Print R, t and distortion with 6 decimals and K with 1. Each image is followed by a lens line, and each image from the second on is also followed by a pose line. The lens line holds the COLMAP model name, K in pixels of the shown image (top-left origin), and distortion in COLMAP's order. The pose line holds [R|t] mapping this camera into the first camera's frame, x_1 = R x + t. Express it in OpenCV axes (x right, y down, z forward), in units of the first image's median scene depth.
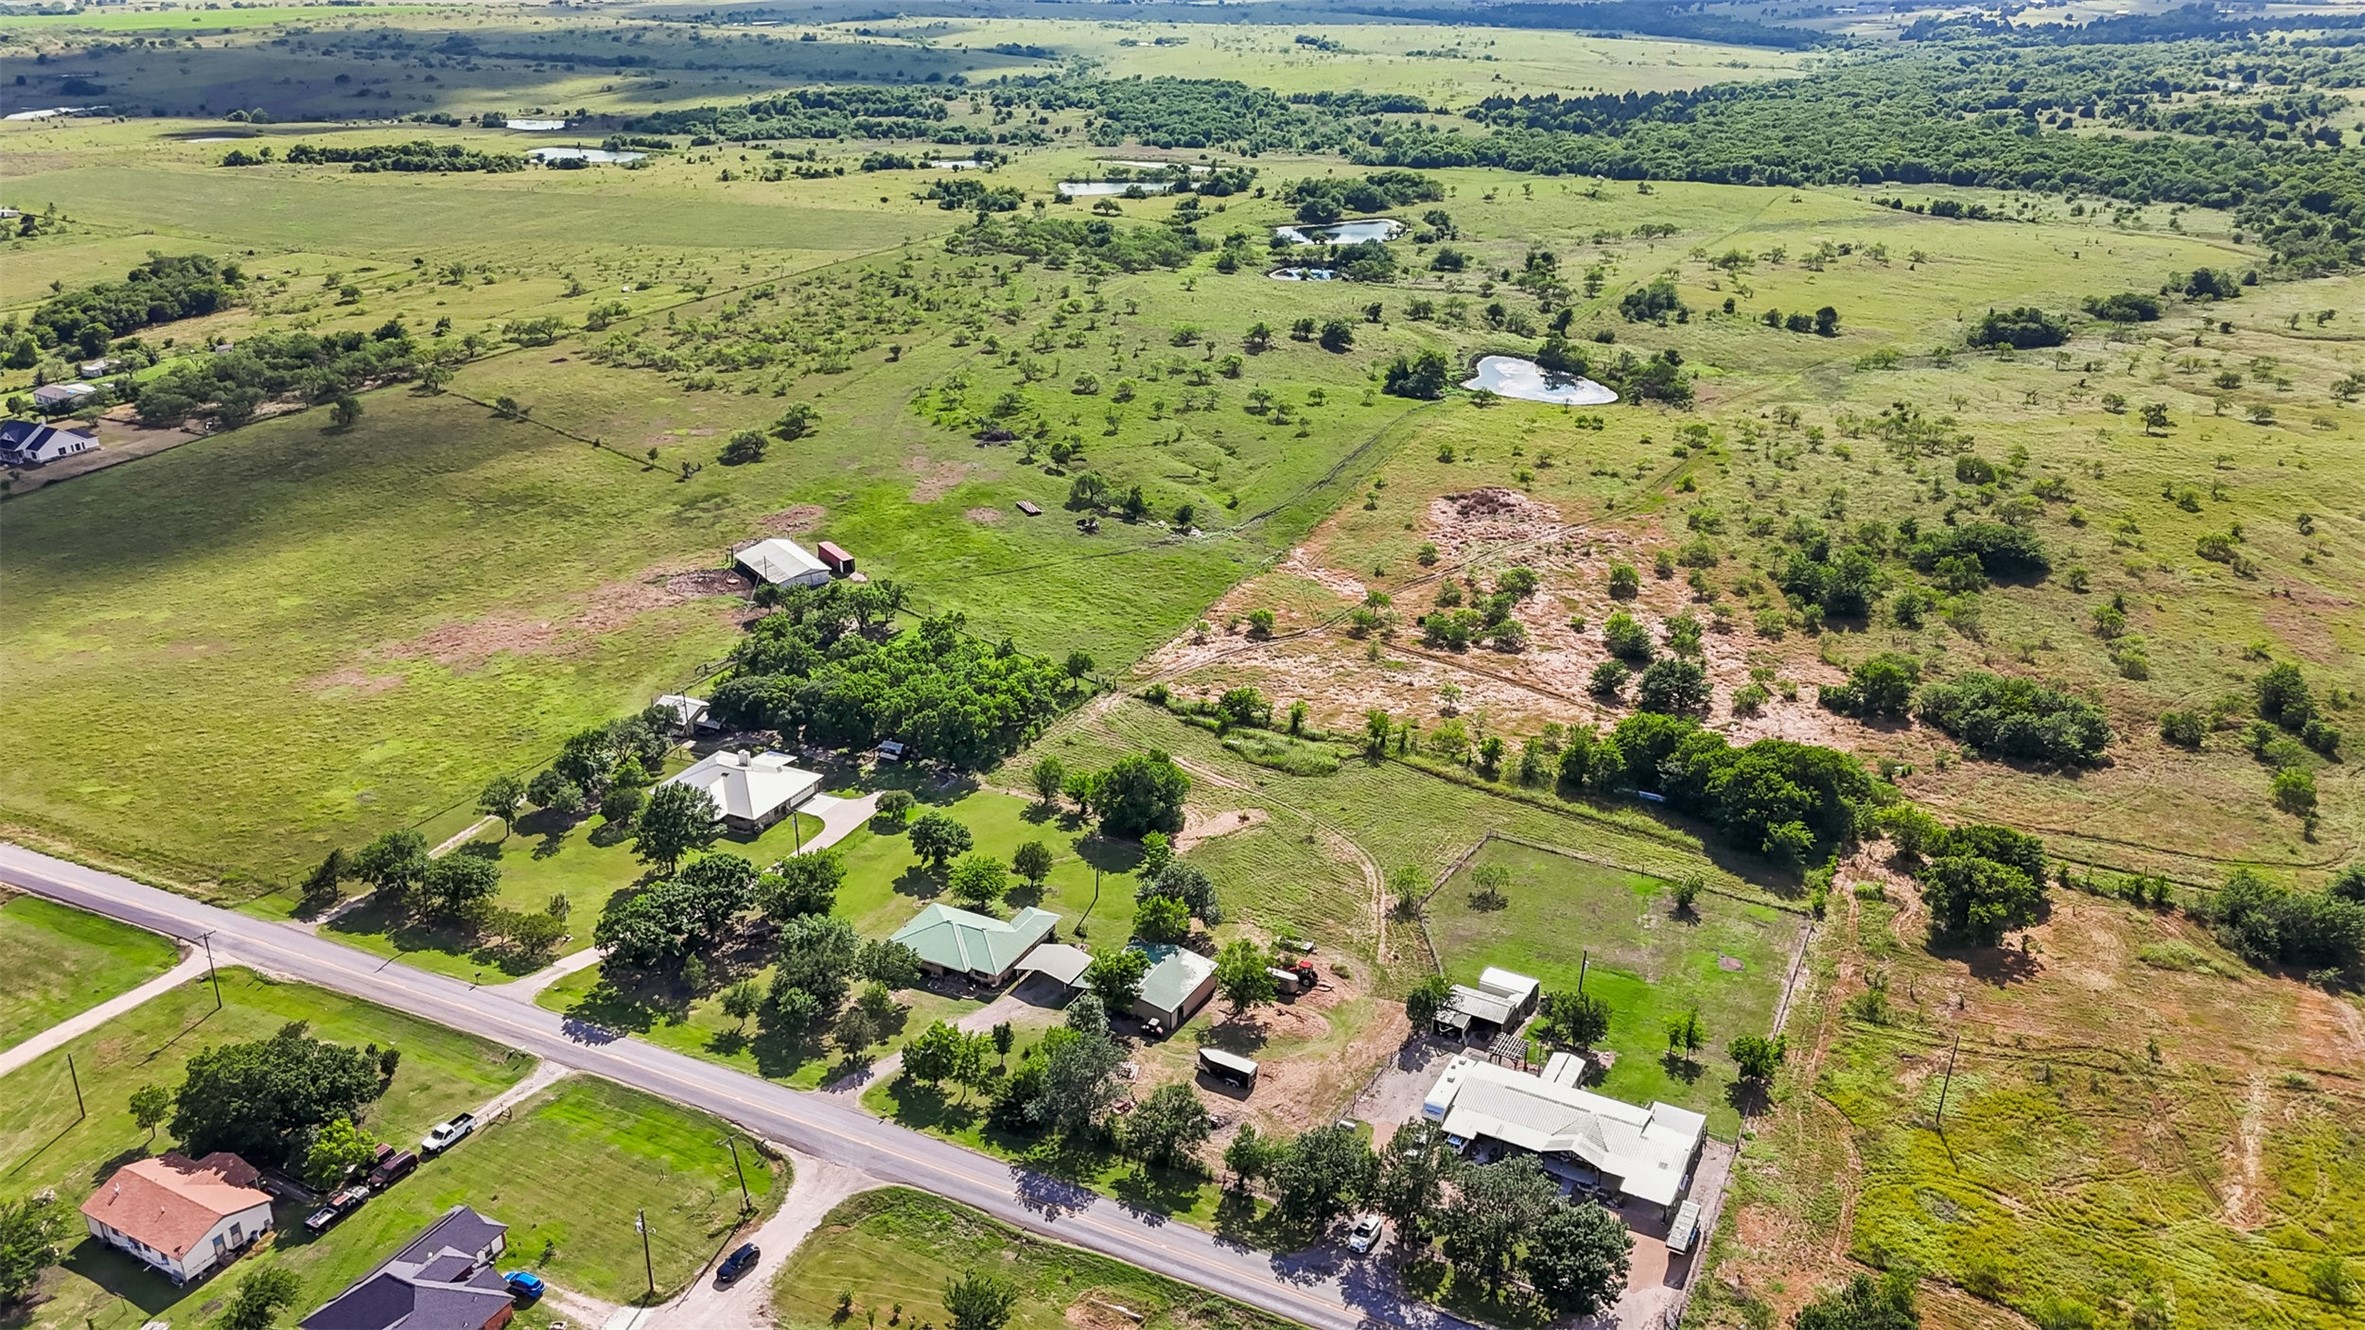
lens RADIAL K [[1788.9, 0, 1182.5], [0, 1788.9, 665.0], [0, 0, 1]] dist [0.058160, -0.044730]
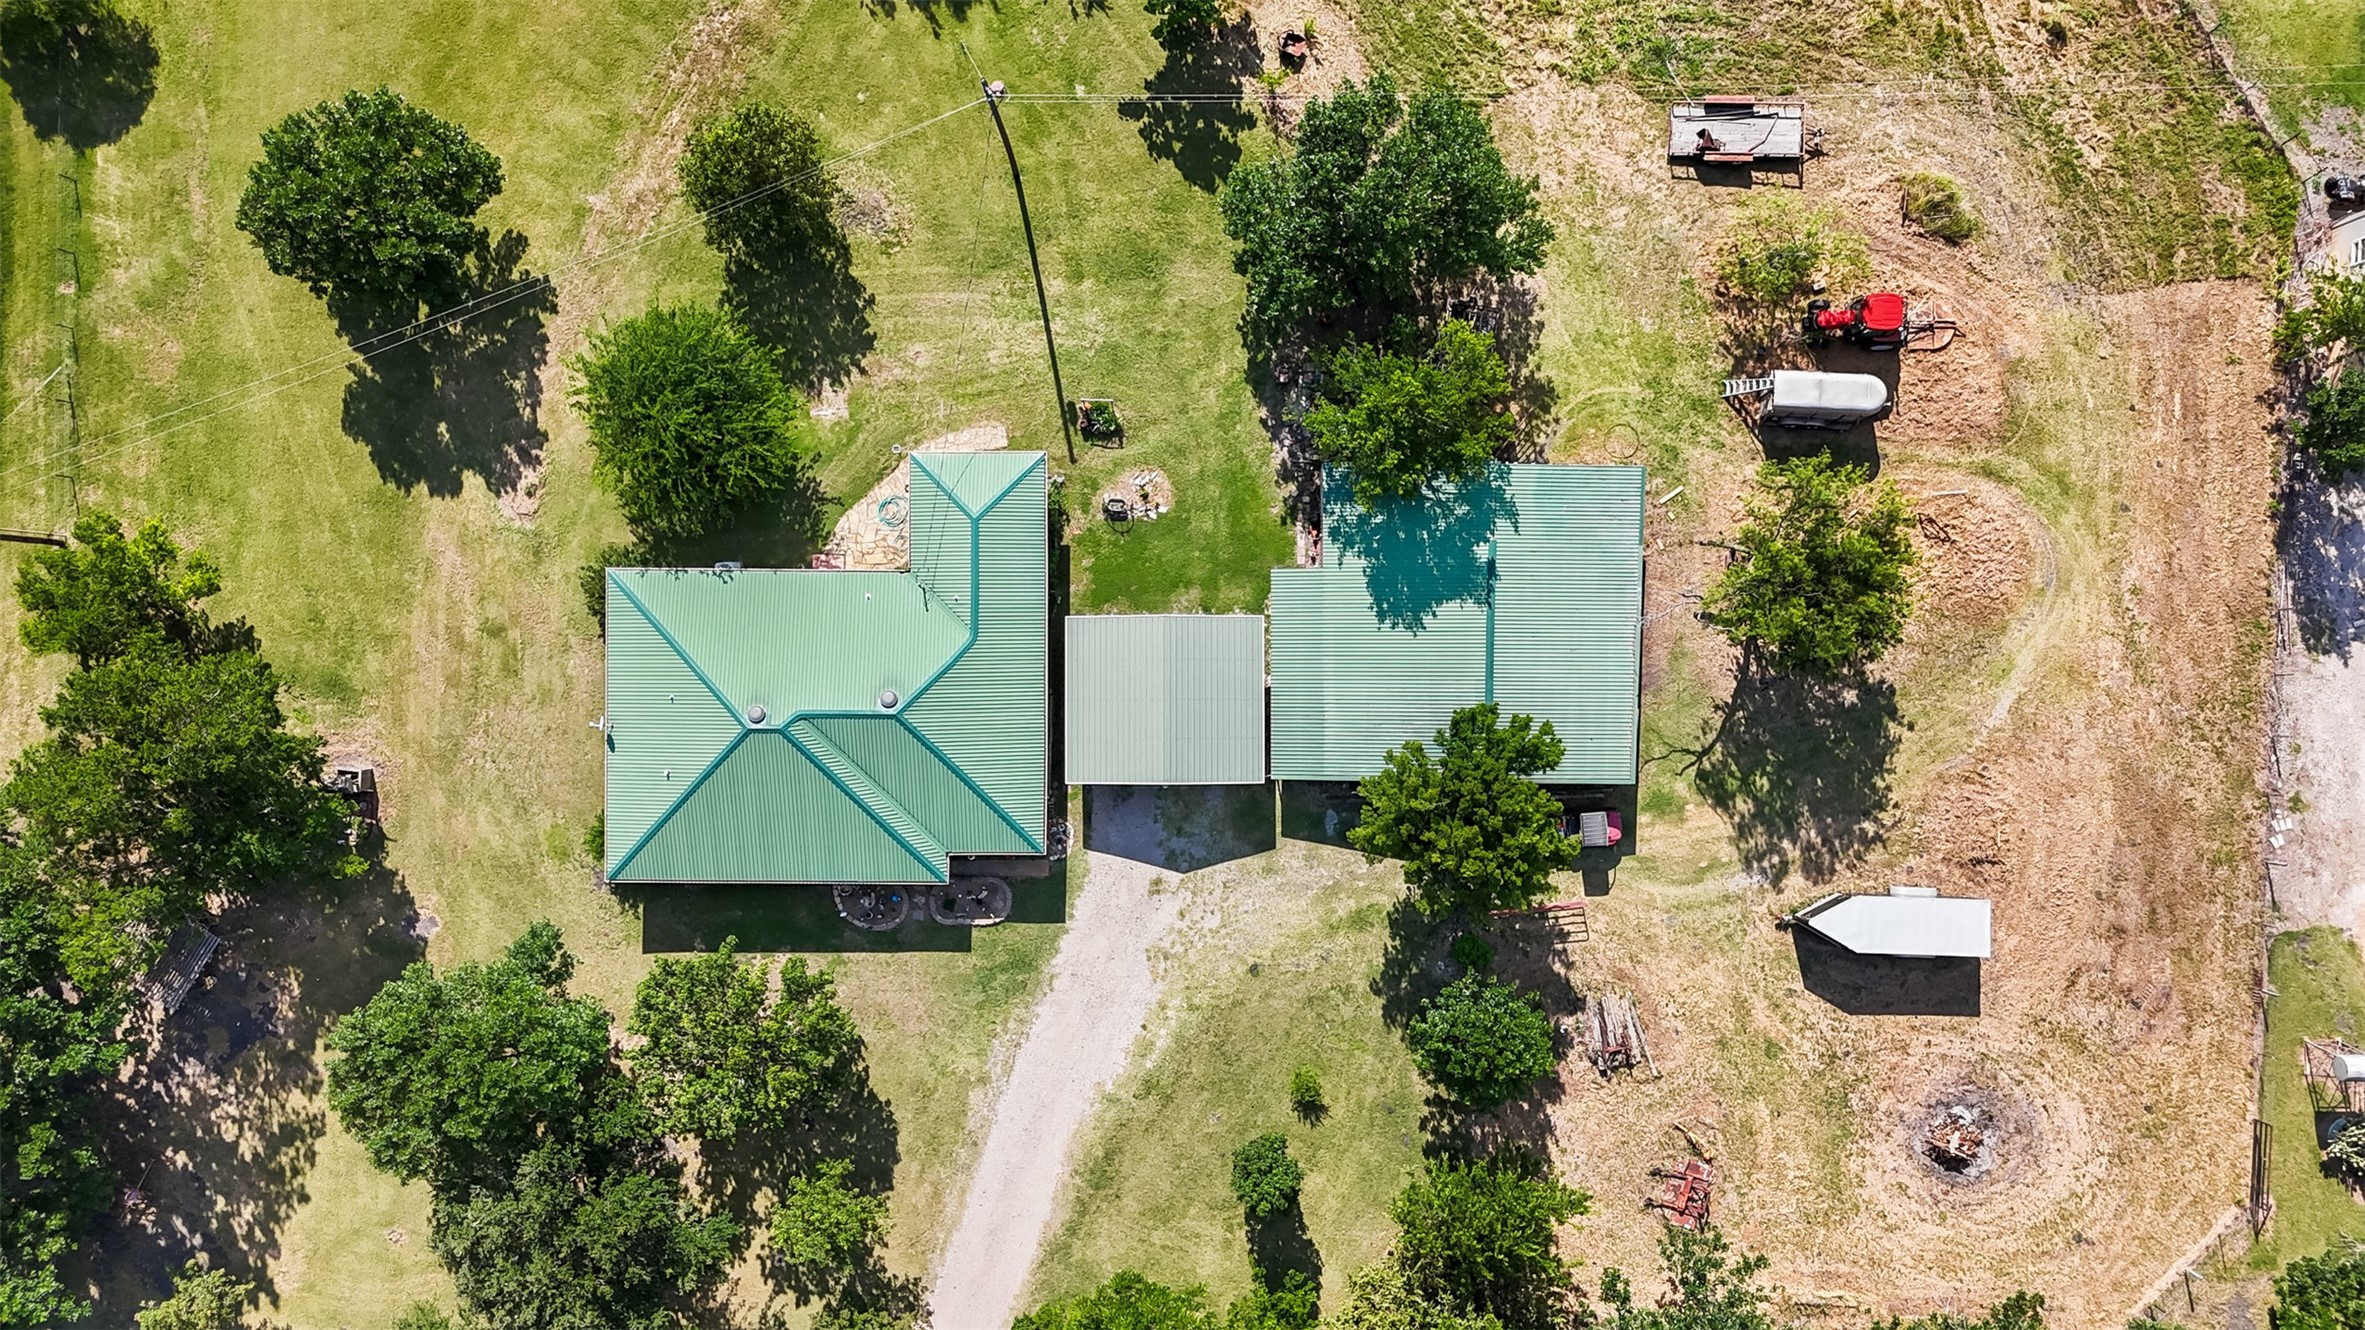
lens RADIAL K [[1788.9, 0, 1182.5], [0, 1788.9, 665.0], [0, 0, 1]] dist [0.058160, -0.044730]
pose [[0.893929, -0.447251, -0.029293, -0.030014], [0.187810, 0.314434, 0.930515, -0.071461], [-0.406963, -0.837316, 0.365080, 0.504099]]
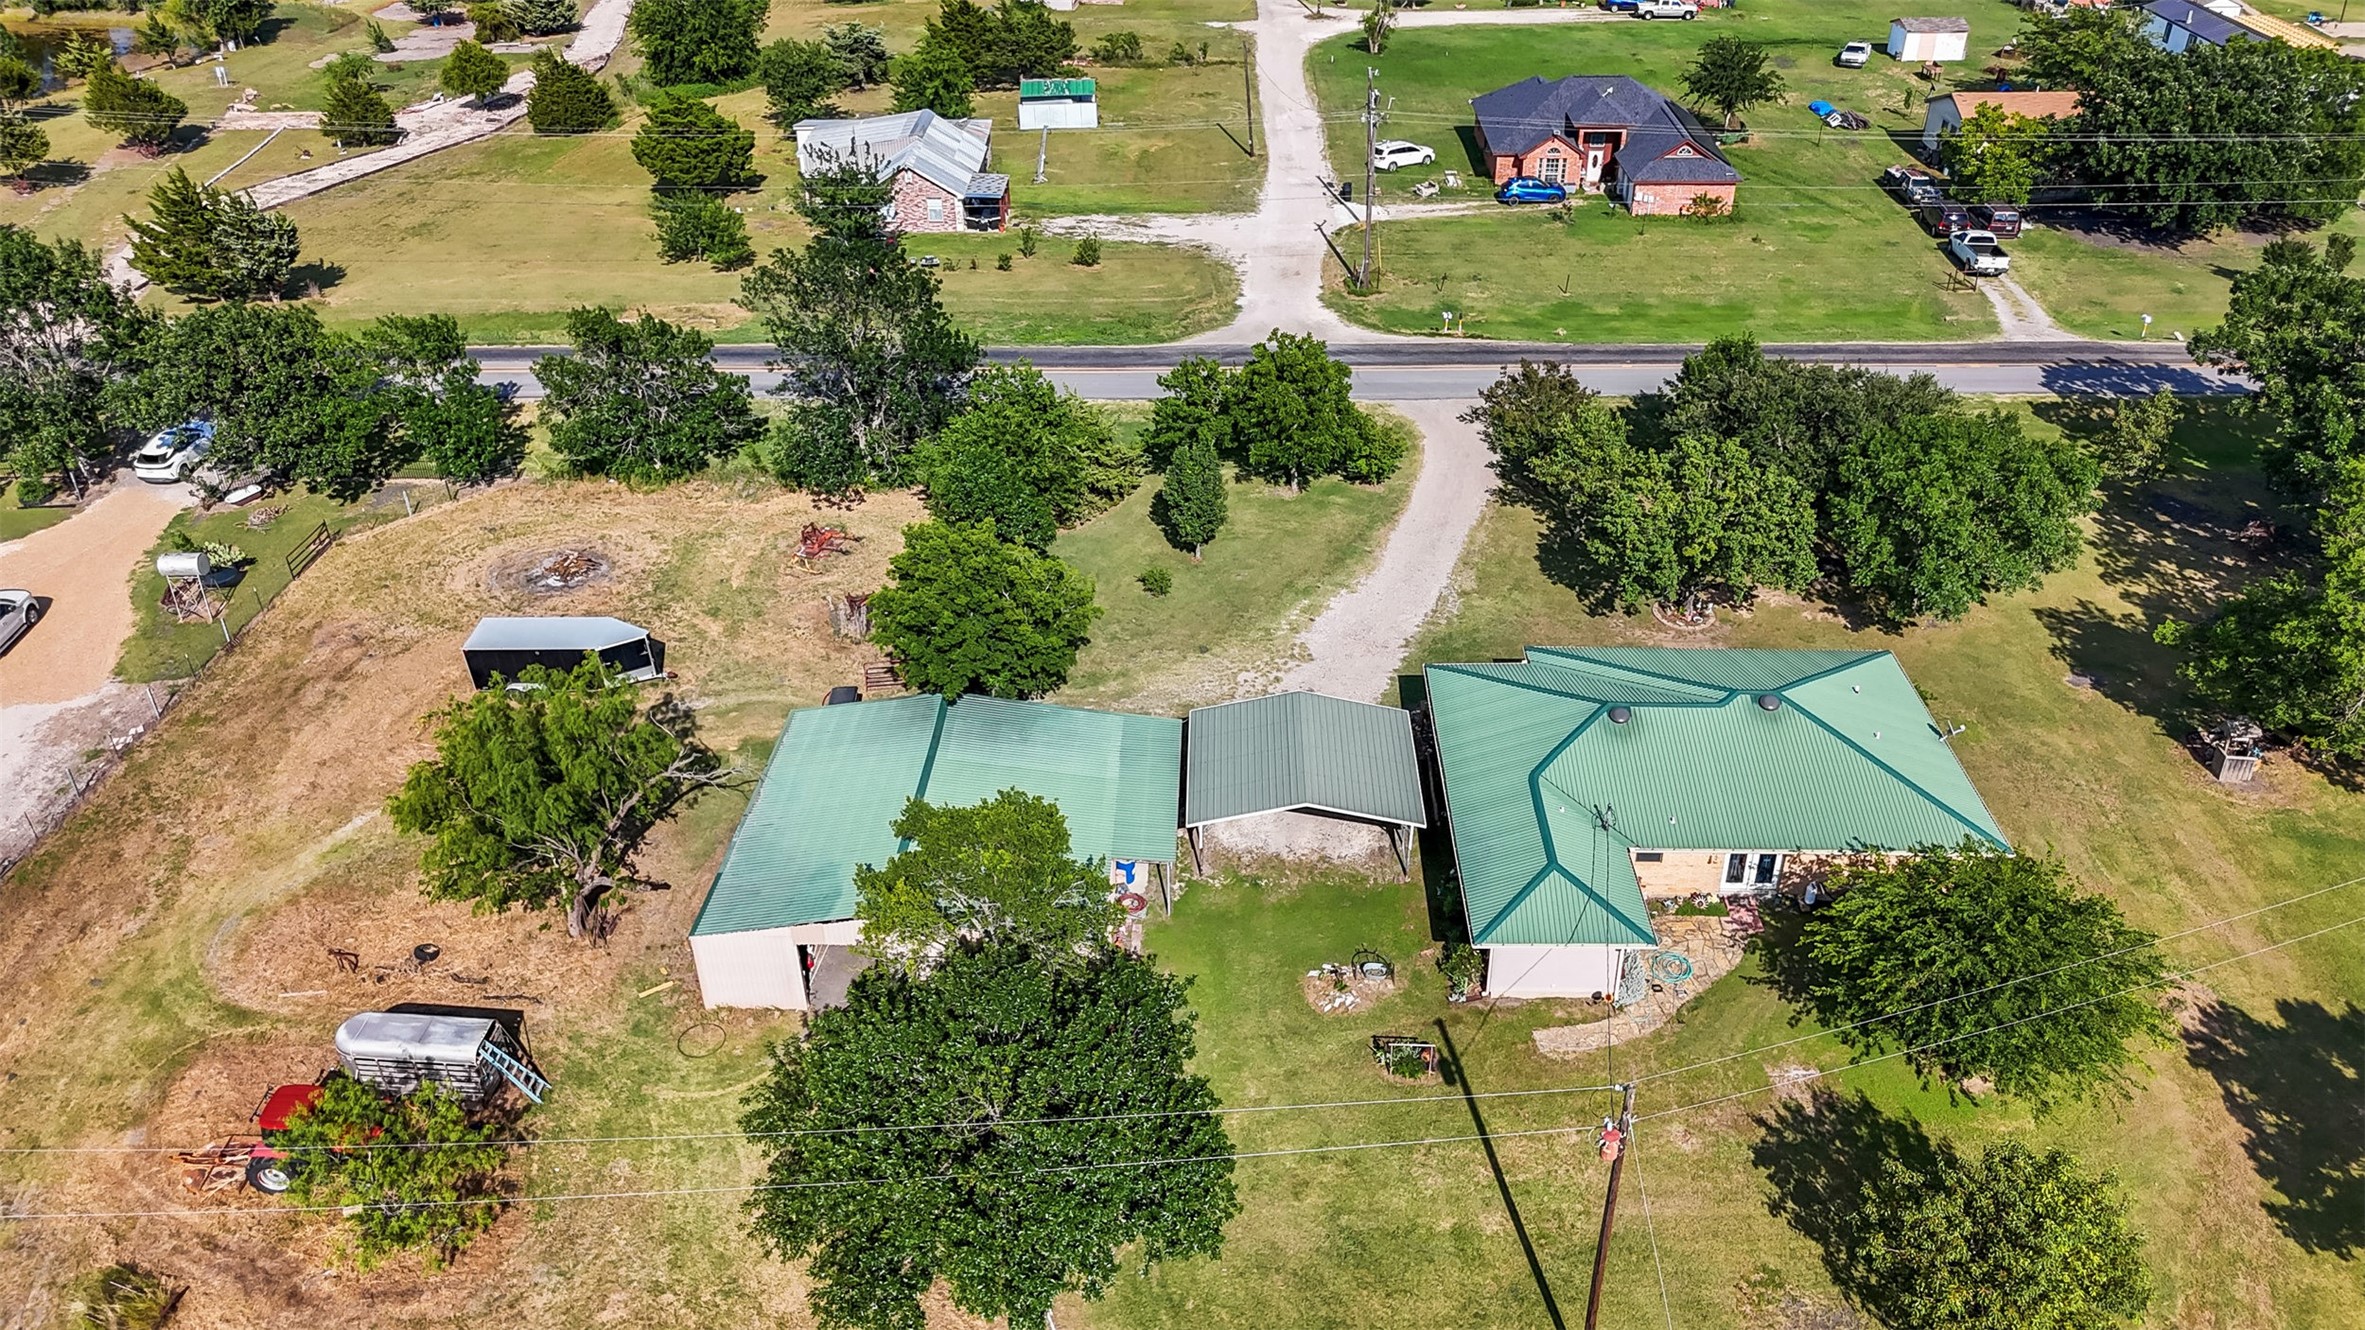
lens RADIAL K [[1788.9, 0, 1182.5], [0, 1788.9, 665.0], [0, 0, 1]] dist [0.058160, -0.044730]
pose [[-0.905827, 0.221245, -0.361286, 0.021743], [-0.144867, 0.639627, 0.754911, -0.028980], [0.398109, 0.736158, -0.547340, 0.632593]]
